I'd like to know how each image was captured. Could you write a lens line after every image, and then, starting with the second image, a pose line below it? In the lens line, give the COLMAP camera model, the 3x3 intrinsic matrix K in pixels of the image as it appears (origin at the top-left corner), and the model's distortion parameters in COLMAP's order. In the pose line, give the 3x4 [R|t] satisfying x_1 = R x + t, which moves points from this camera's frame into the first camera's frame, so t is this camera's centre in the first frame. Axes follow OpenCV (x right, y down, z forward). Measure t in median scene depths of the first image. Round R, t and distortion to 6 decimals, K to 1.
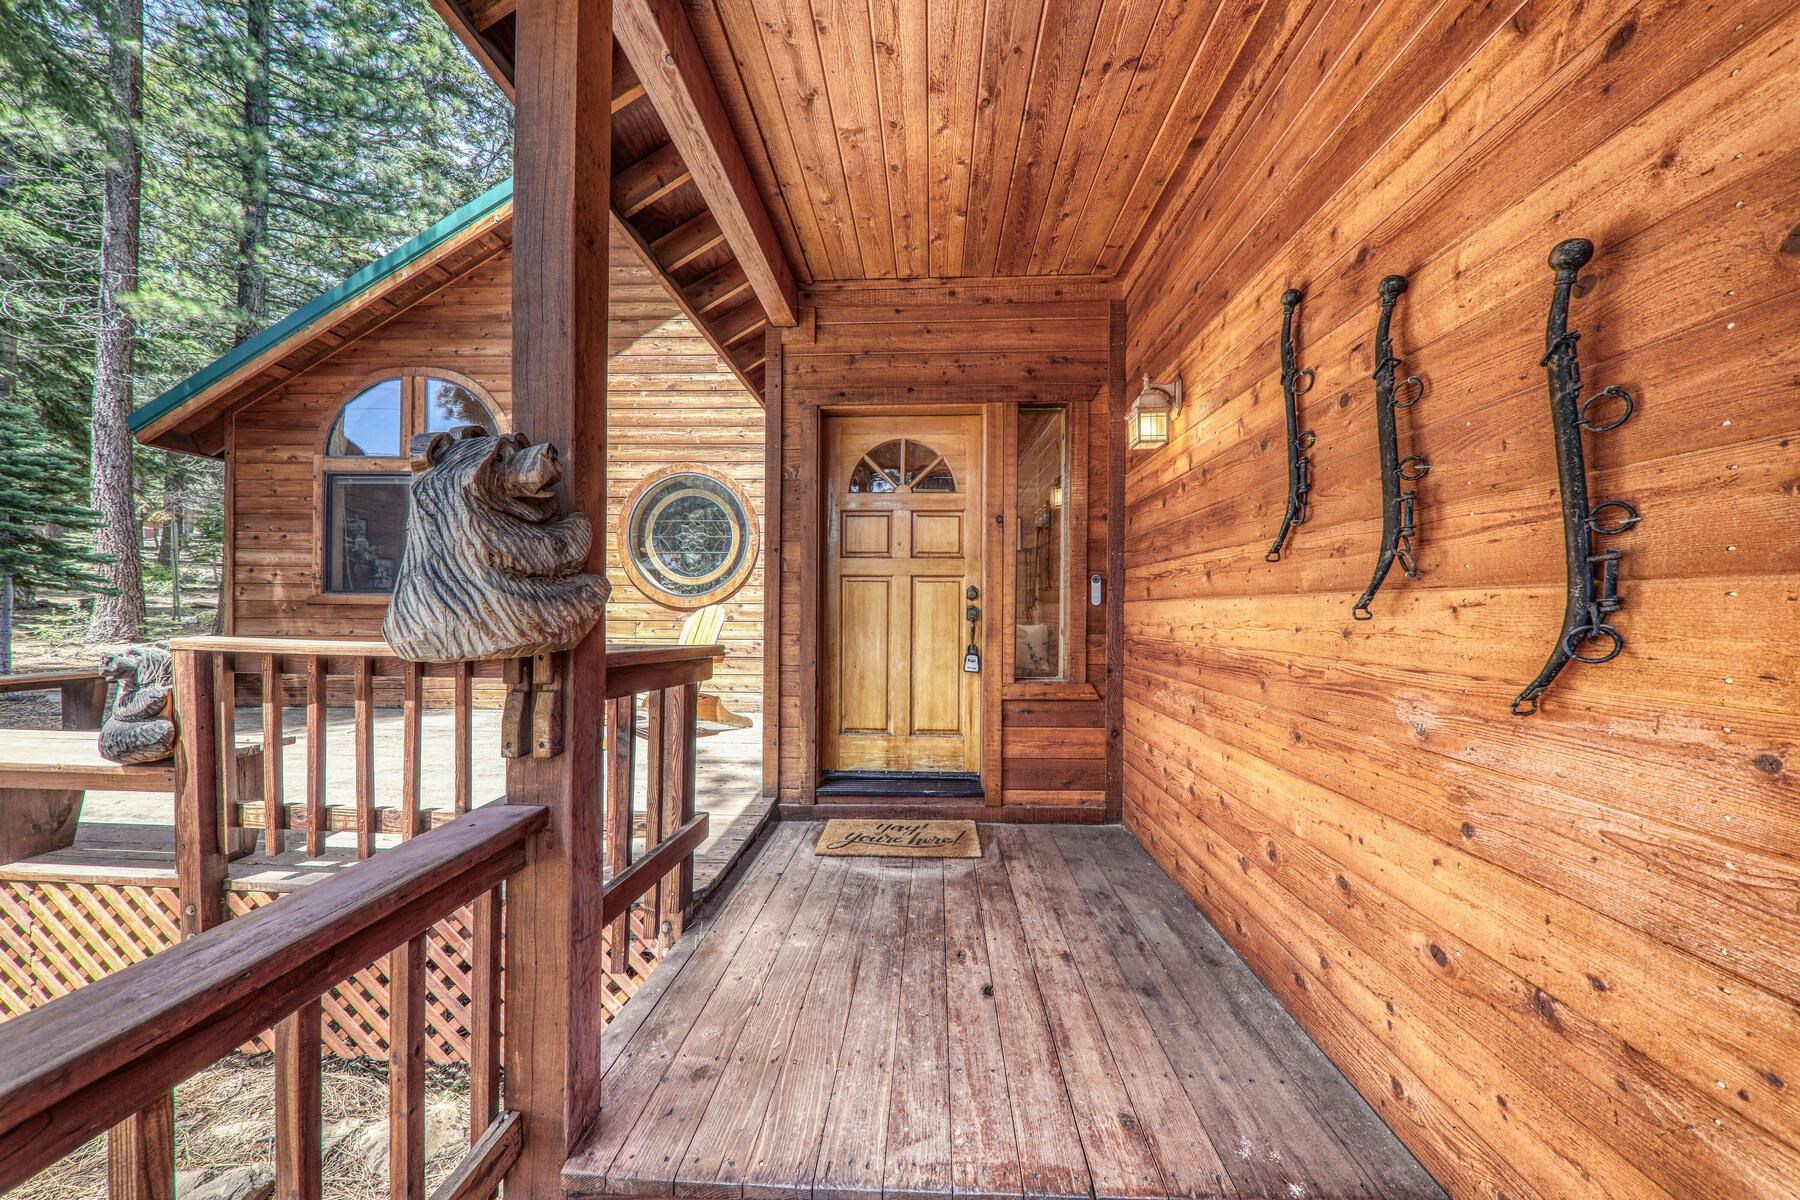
lens RADIAL K [[628.8, 0, 900.7], [0, 628.8, 606.3], [0, 0, 1]] dist [0.004664, -0.001472]
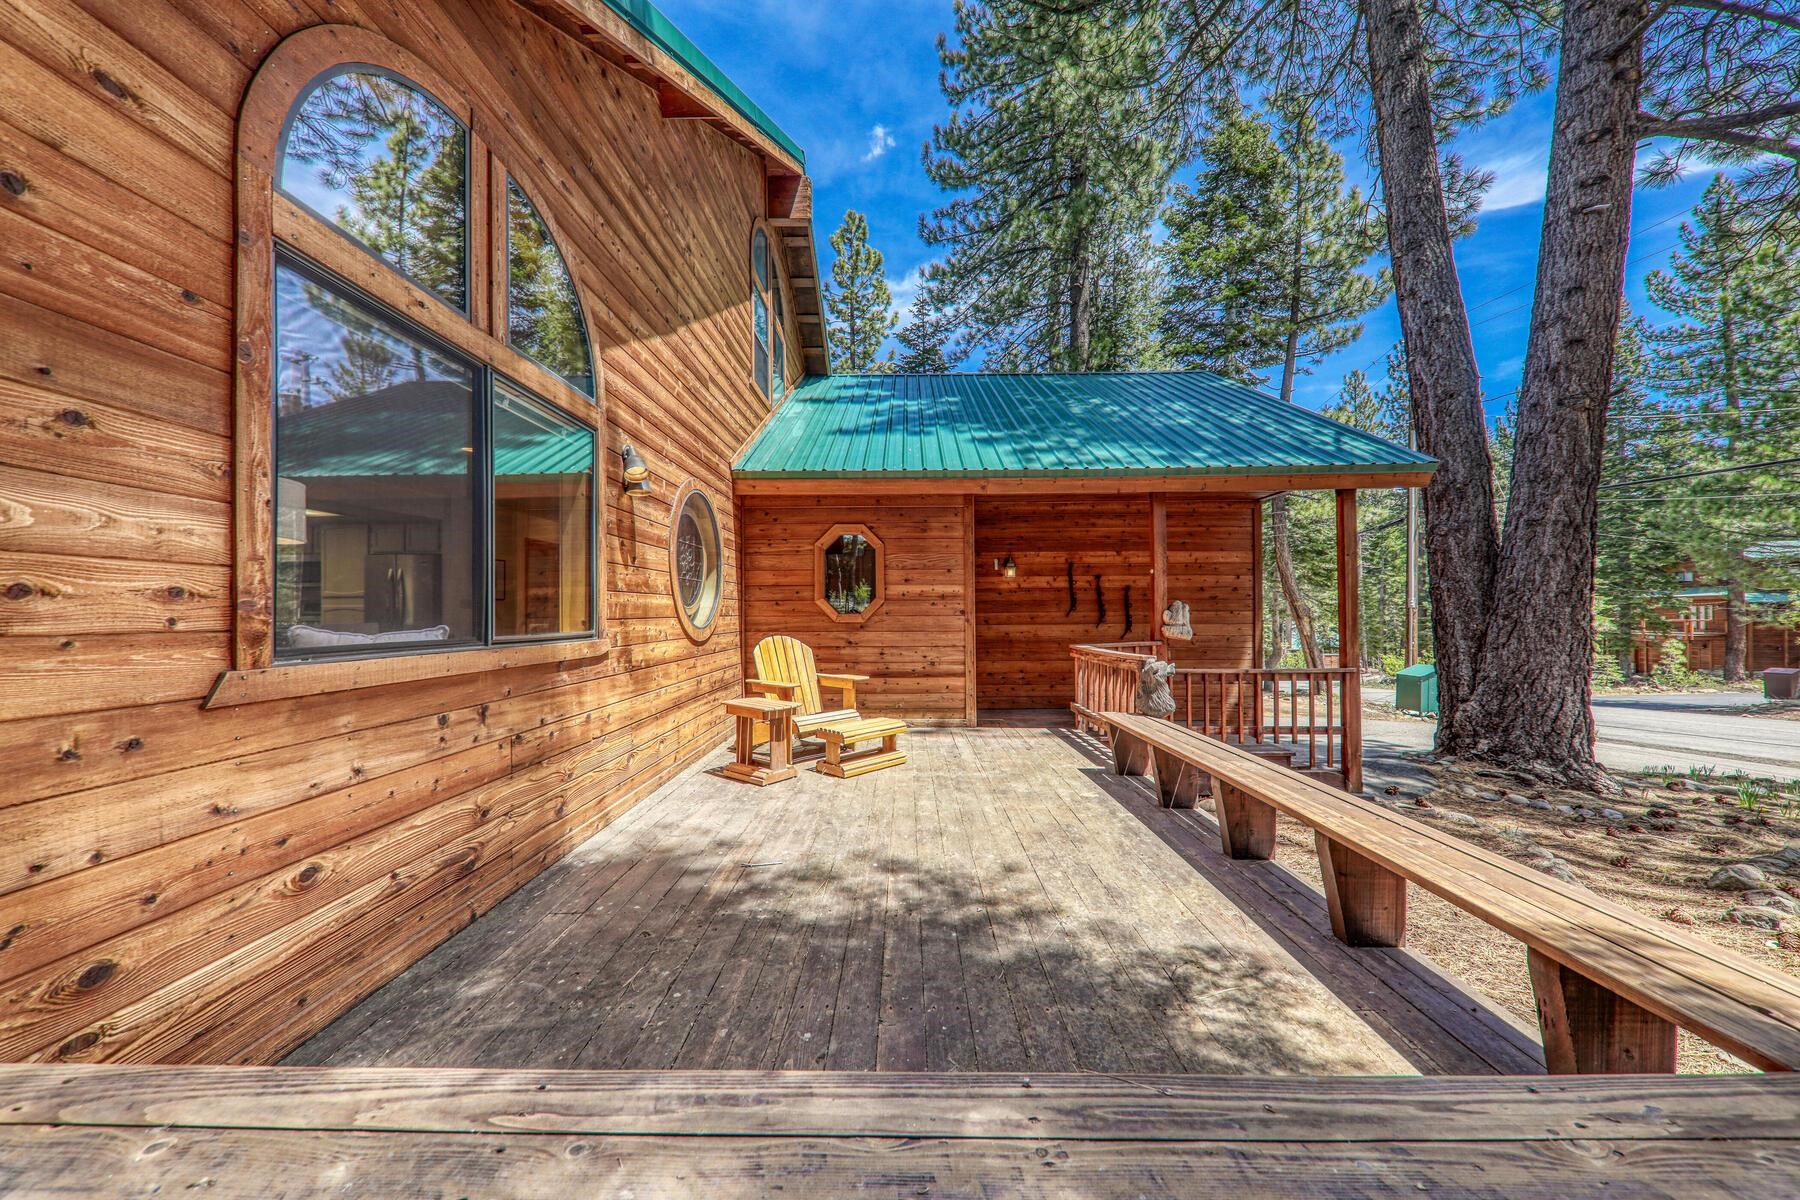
lens RADIAL K [[628.8, 0, 899.6], [0, 628.8, 607.1], [0, 0, 1]] dist [0.004664, -0.001472]
pose [[-0.041898, 0.001827, 0.999120, -6.417857], [0.003724, 0.999992, -0.001672, -0.223067], [-0.999115, 0.003651, -0.041904, 3.823257]]
